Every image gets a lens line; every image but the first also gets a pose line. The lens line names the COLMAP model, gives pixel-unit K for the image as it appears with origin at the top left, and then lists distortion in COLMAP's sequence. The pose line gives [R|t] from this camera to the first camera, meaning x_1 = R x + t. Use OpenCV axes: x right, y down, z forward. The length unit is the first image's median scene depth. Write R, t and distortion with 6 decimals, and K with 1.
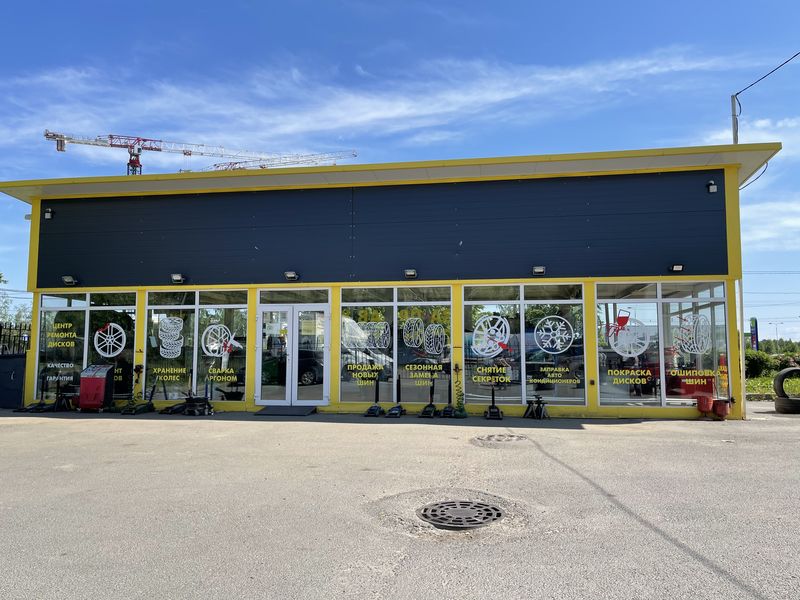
lens RADIAL K [[604.5, 0, 403.8], [0, 604.5, 301.0], [0, 0, 1]] dist [0.072940, -0.105668]
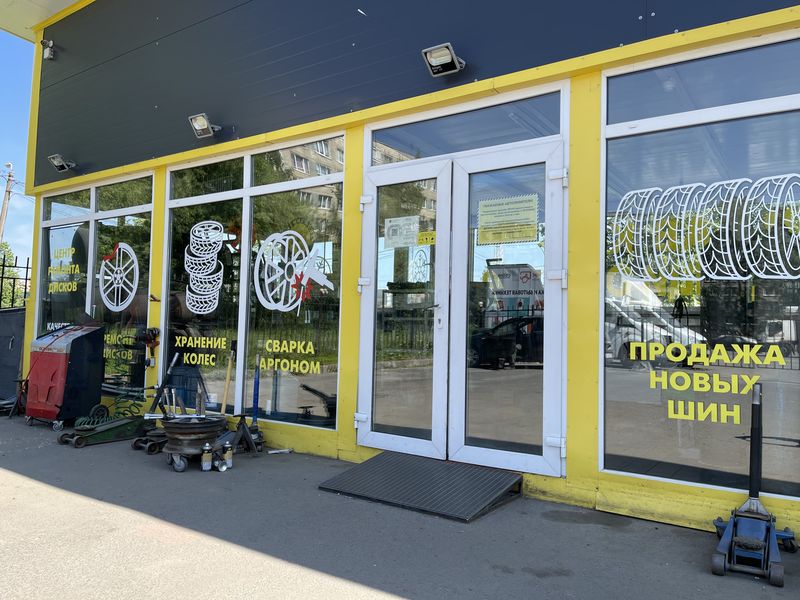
lens RADIAL K [[604.5, 0, 403.8], [0, 604.5, 301.0], [0, 0, 1]] dist [0.072940, -0.105668]
pose [[0.902042, -0.000560, -0.431649, -0.063016], [0.017759, 0.999201, 0.035816, 0.072379], [0.431284, -0.039974, 0.901330, 0.679567]]
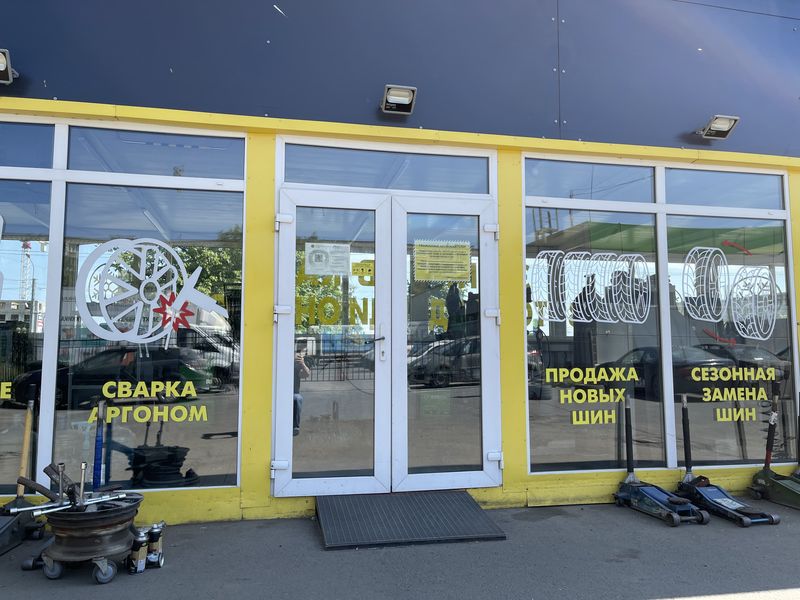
lens RADIAL K [[604.5, 0, 403.8], [0, 604.5, 301.0], [0, 0, 1]] dist [0.072940, -0.105668]
pose [[0.933659, 0.032459, 0.356689, -0.292296], [-0.034234, 0.999413, -0.001338, 0.066912], [-0.356524, -0.010962, 0.934222, 0.672292]]
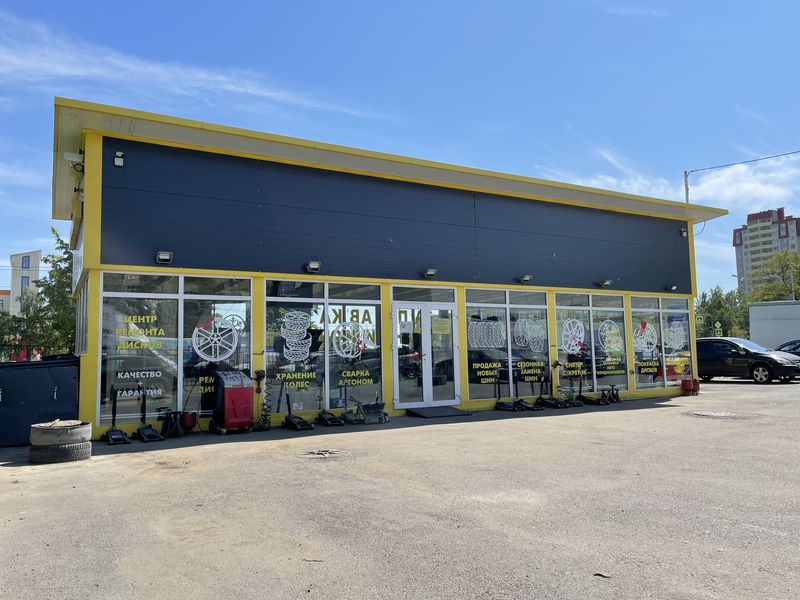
lens RADIAL K [[604.5, 0, 403.8], [0, 604.5, 301.0], [0, 0, 1]] dist [0.072940, -0.105668]
pose [[0.778064, 0.040857, 0.626855, -0.807752], [-0.036843, 0.999133, -0.019391, 0.022827], [-0.627104, -0.008008, 0.778894, 0.265295]]
